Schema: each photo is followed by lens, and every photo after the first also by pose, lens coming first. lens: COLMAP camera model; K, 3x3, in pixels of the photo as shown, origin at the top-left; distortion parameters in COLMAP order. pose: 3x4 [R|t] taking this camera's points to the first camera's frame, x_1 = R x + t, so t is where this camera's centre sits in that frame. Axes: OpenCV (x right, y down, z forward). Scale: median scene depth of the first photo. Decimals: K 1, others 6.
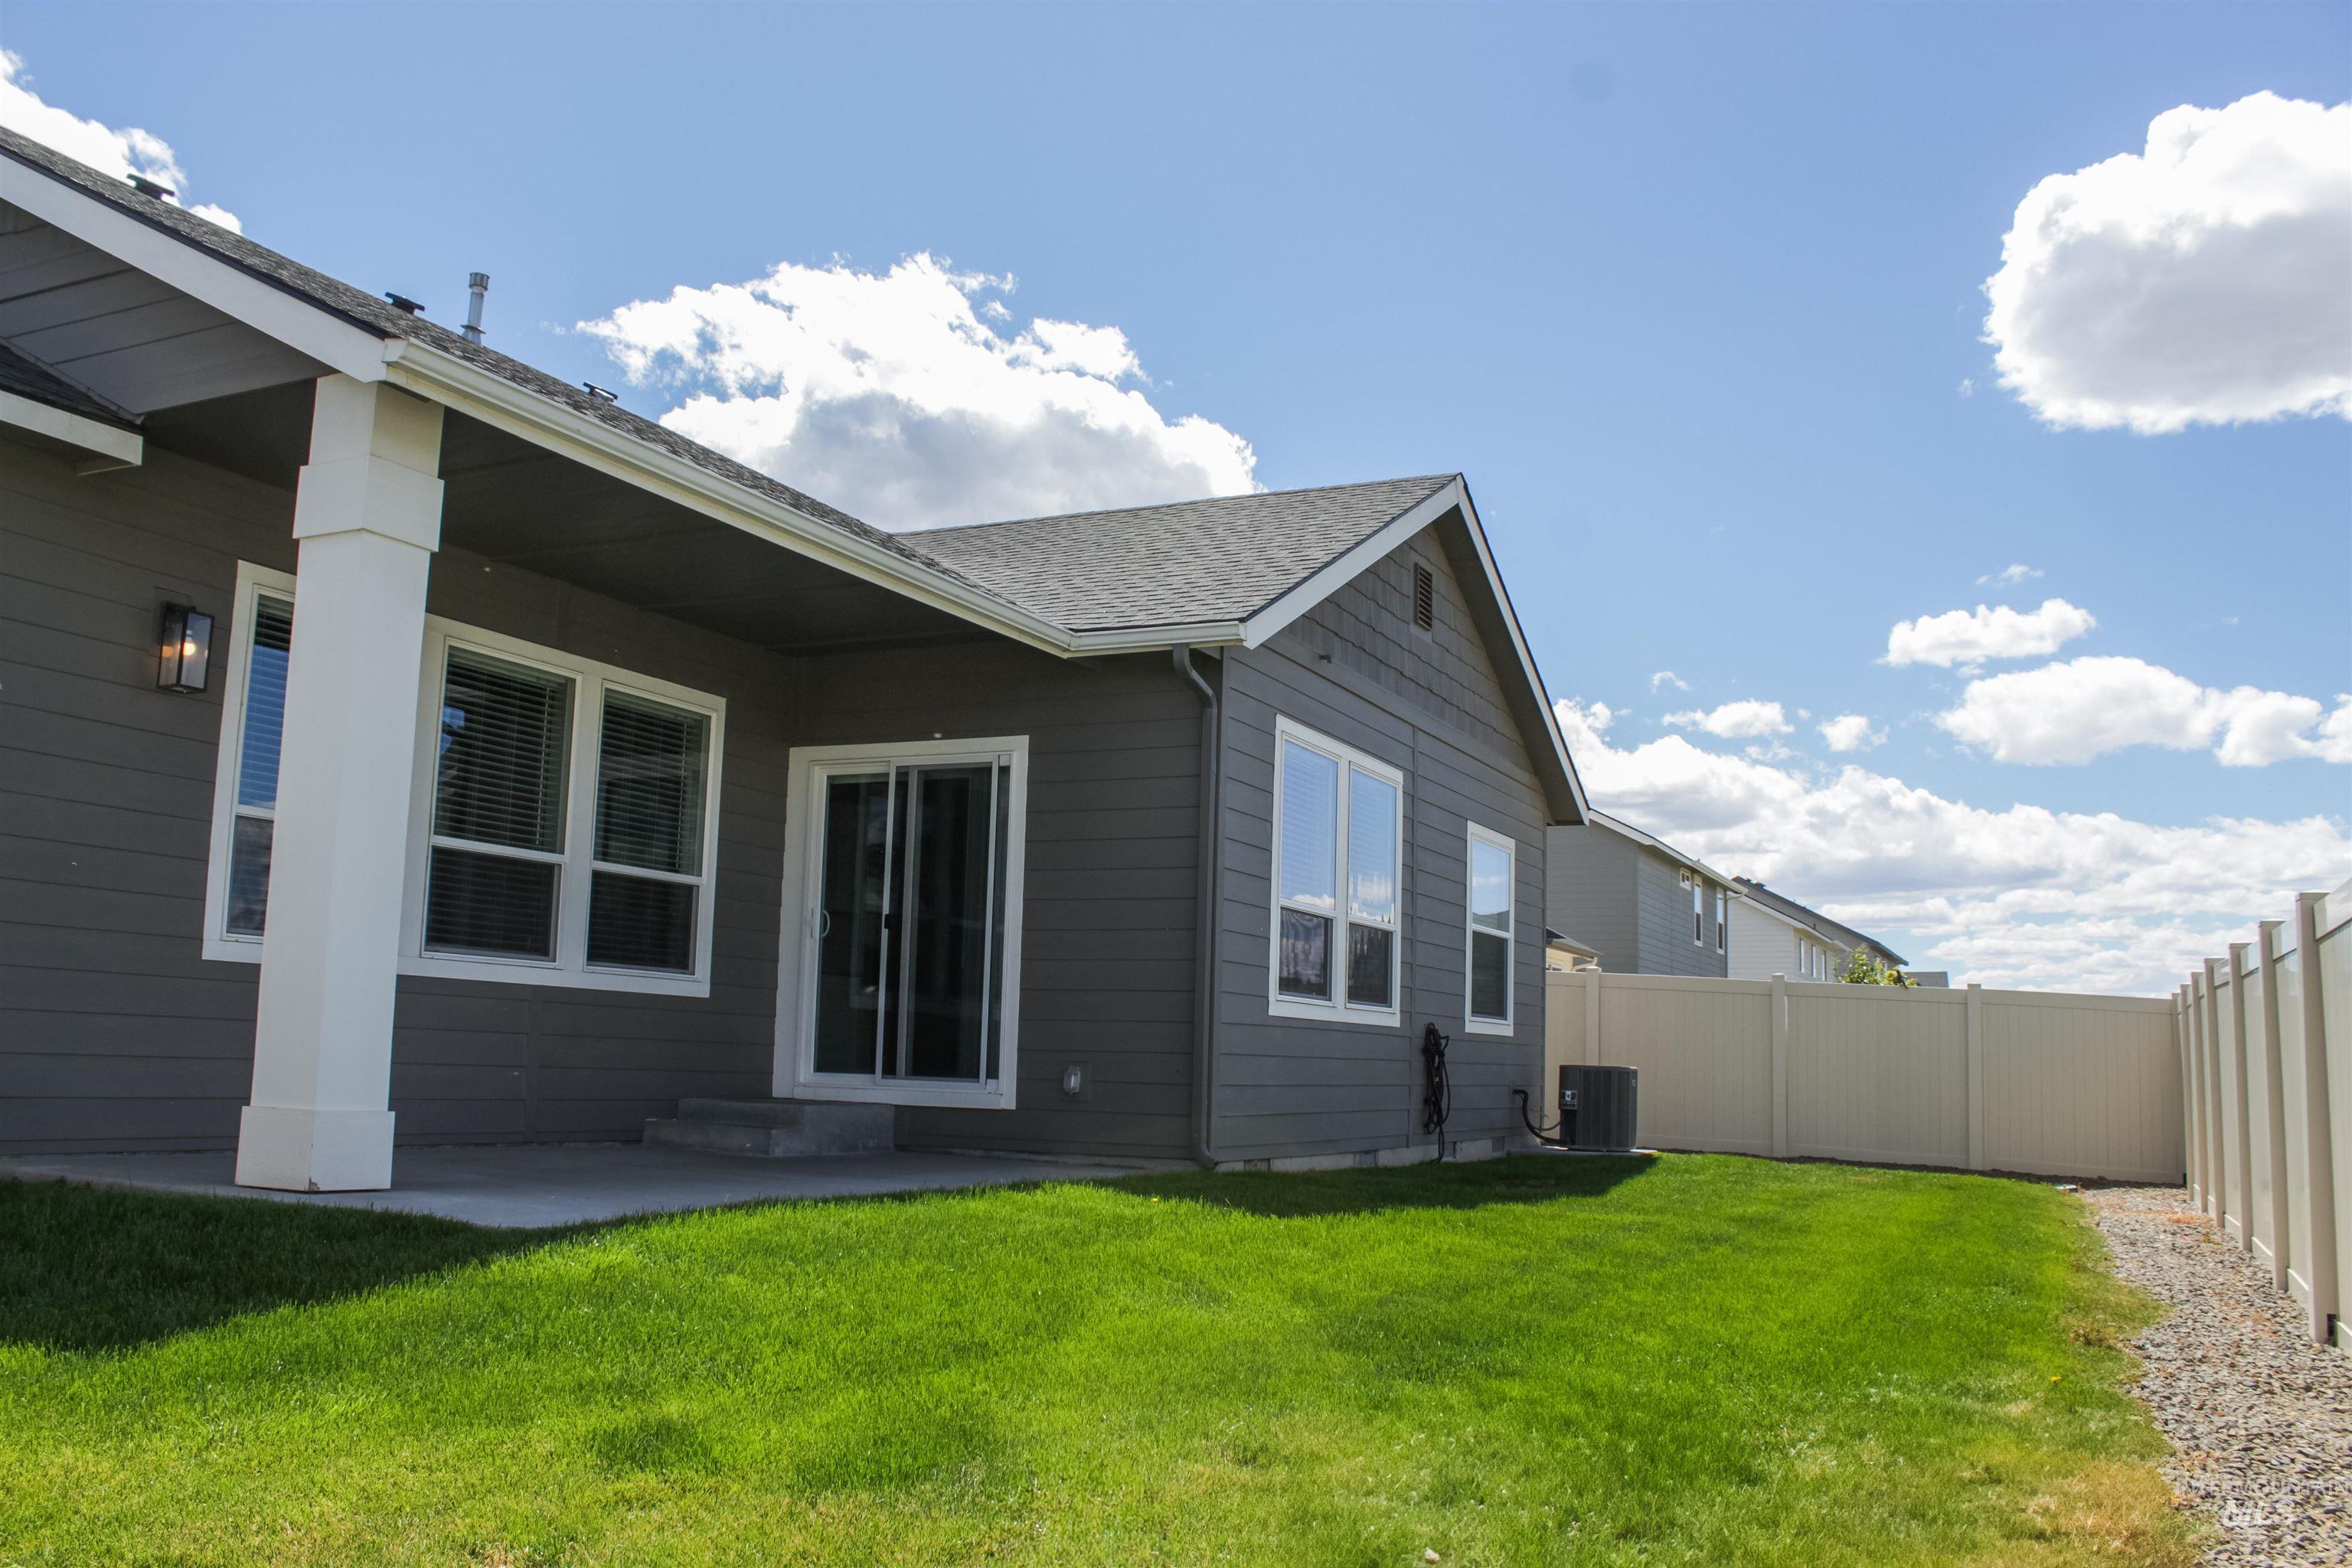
lens RADIAL K [[2054.2, 0, 1176.0], [0, 2054.2, 784.0], [0, 0, 1]] dist [0.006190, 0.002689]
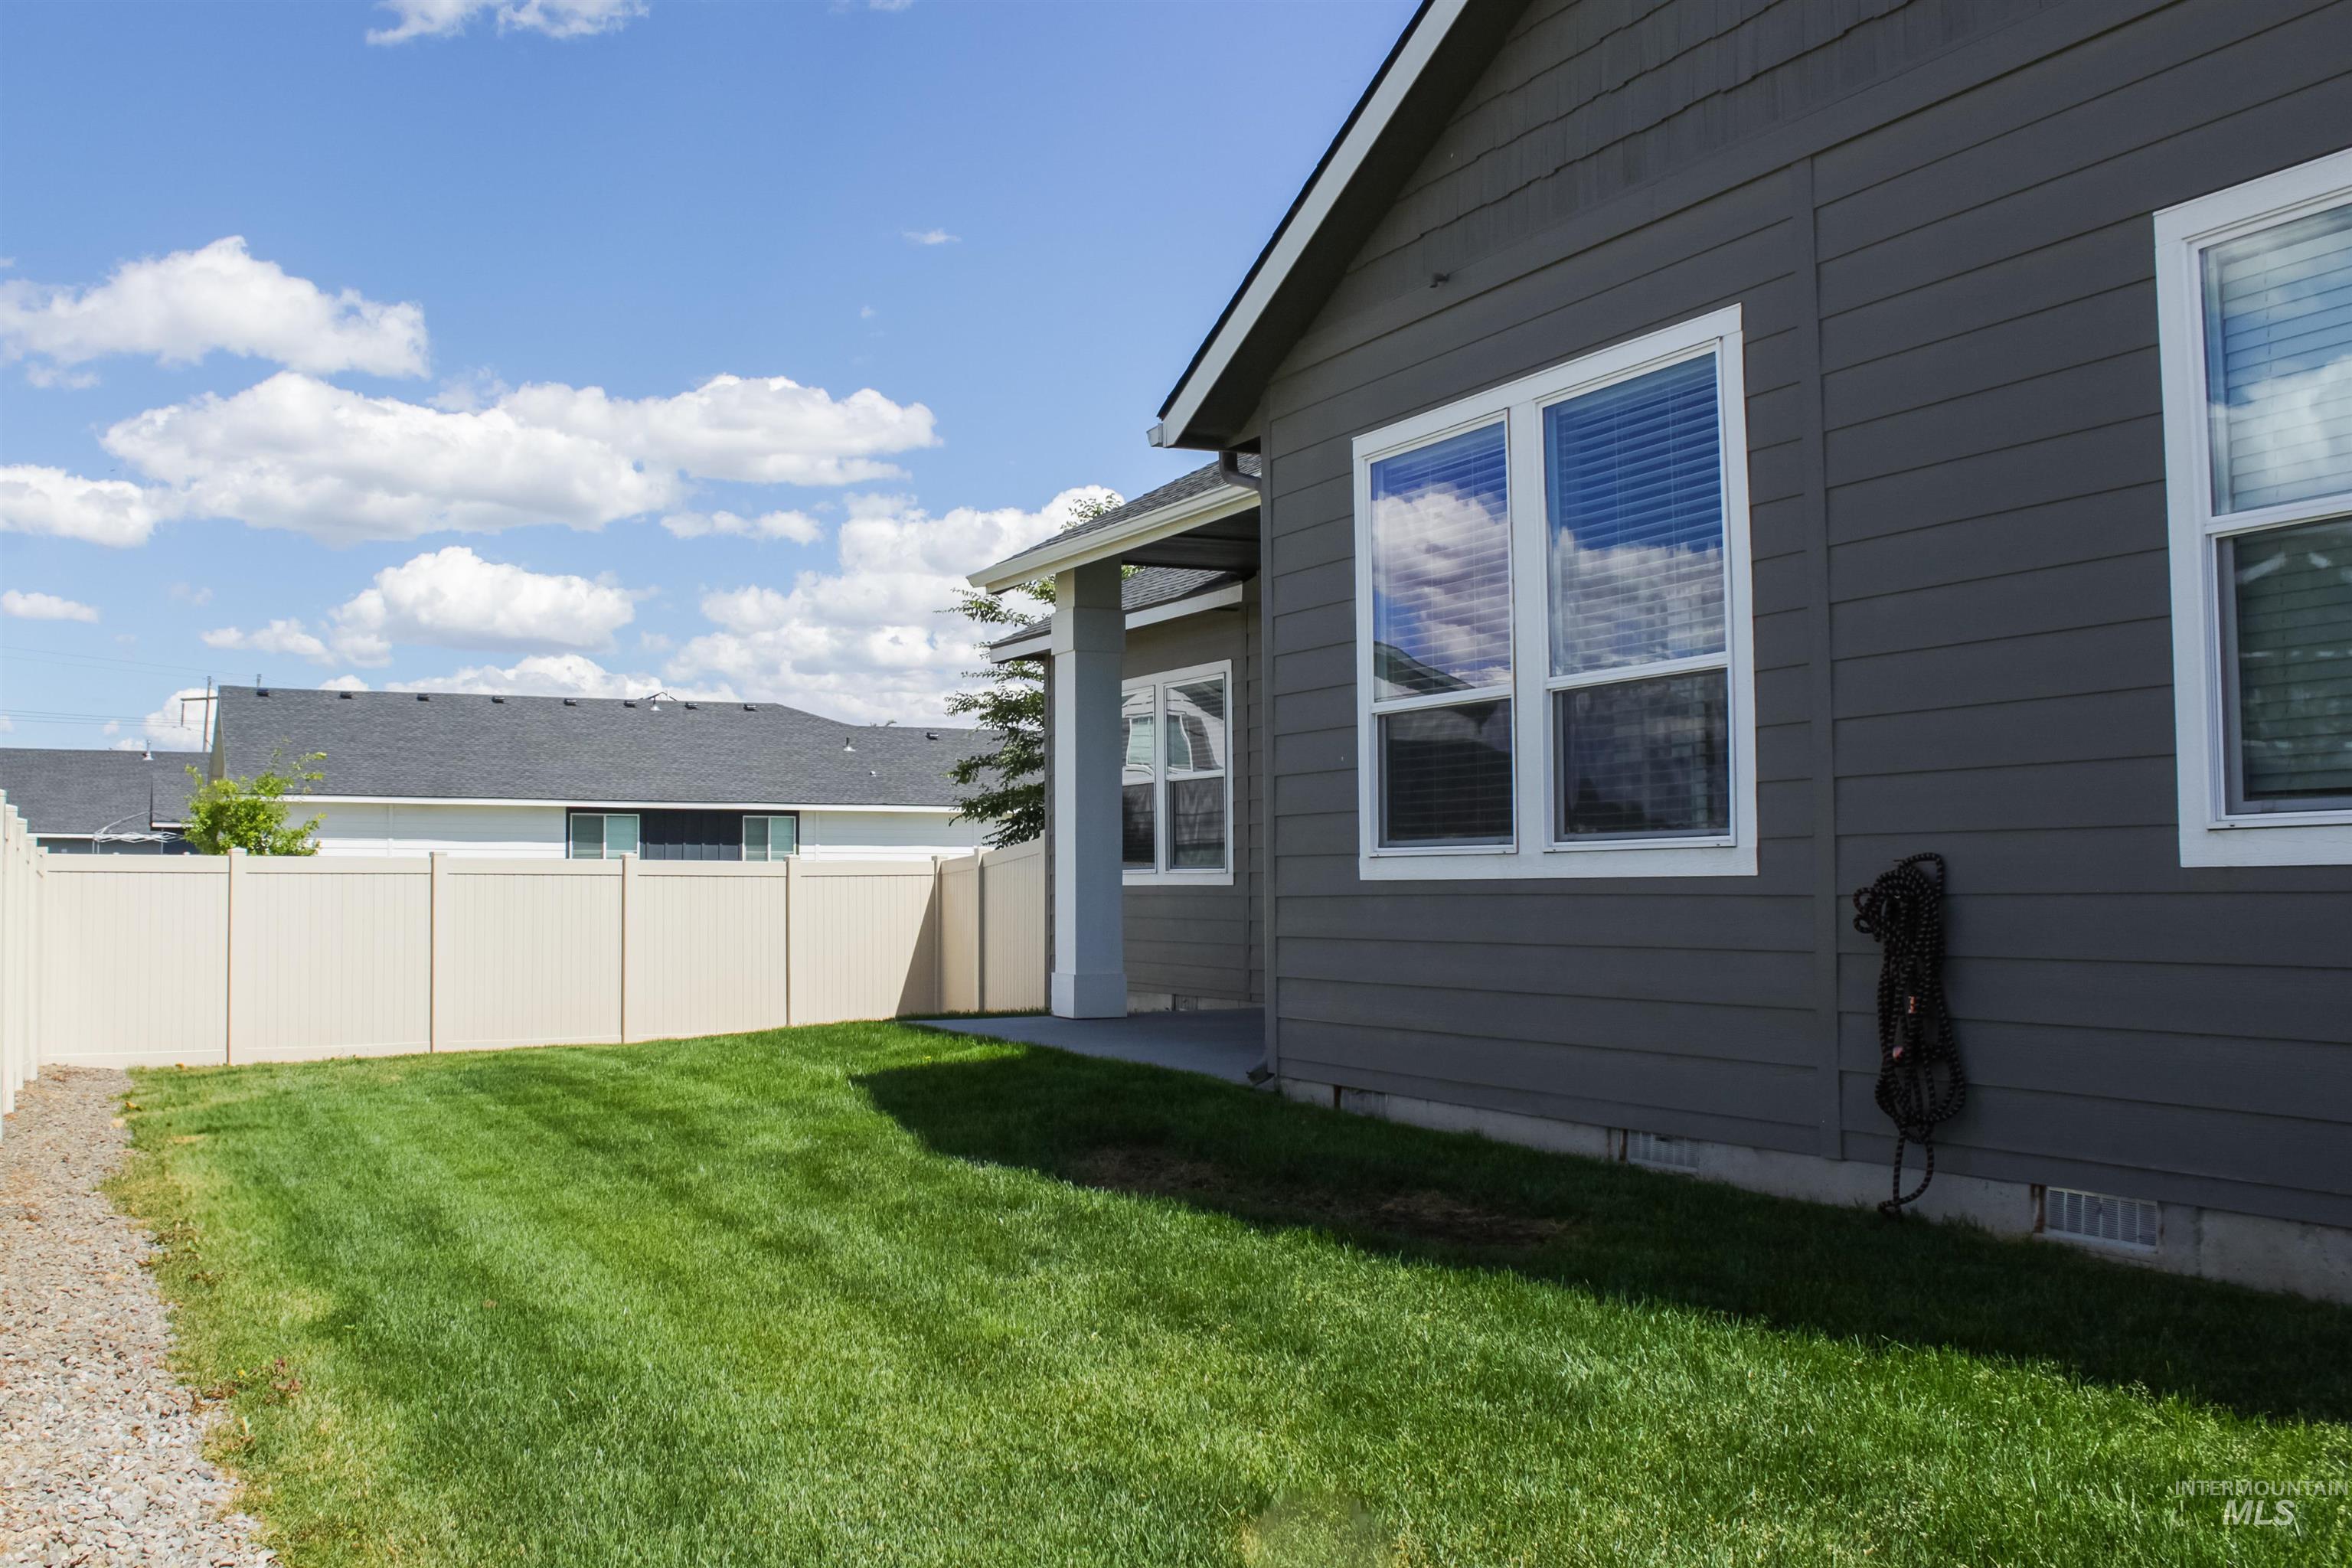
lens RADIAL K [[2054.2, 0, 1176.0], [0, 2054.2, 784.0], [0, 0, 1]] dist [0.006190, 0.002689]
pose [[-0.591064, -0.047562, -0.805221, 0.724343], [0.118515, 0.982306, -0.145016, 0.200715], [0.797871, -0.181145, -0.574969, 1.568488]]
